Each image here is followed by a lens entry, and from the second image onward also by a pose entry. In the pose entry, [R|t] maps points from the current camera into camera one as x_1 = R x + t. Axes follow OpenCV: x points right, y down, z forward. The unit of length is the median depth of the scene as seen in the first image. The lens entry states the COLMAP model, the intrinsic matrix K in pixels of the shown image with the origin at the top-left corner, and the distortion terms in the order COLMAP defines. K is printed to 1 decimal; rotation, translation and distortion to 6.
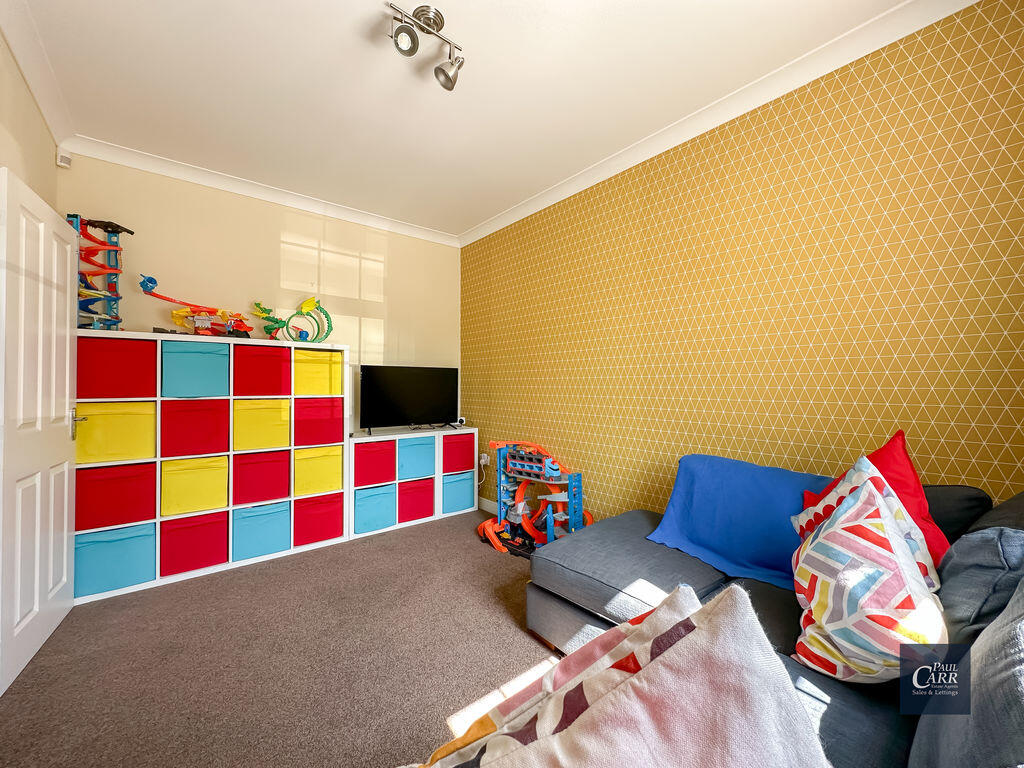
lens RADIAL K [[408.0, 0, 512.9], [0, 408.0, 381.0], [0, 0, 1]] dist [-0.007203, 0.000198]
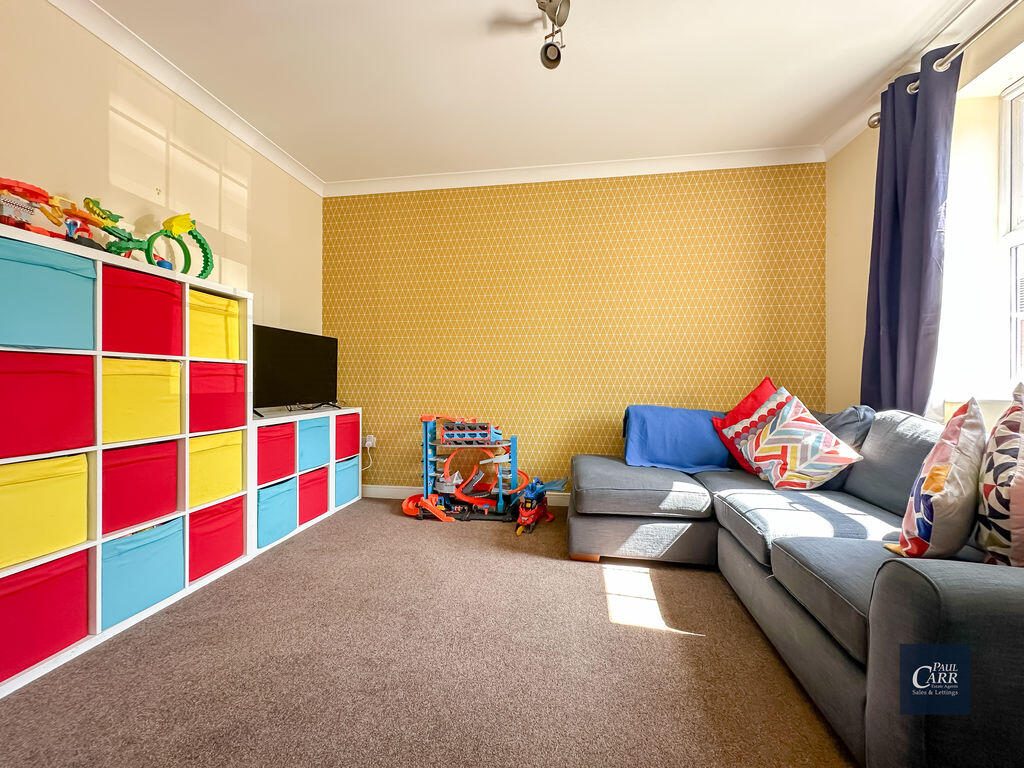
lens RADIAL K [[408.0, 0, 511.4], [0, 408.0, 383.1], [0, 0, 1]] dist [-0.007203, 0.000198]
pose [[0.751735, -0.000442, 0.659465, -0.540493], [-0.010971, 0.999853, 0.013176, 0.059546], [-0.659374, -0.017140, 0.751620, 0.144471]]
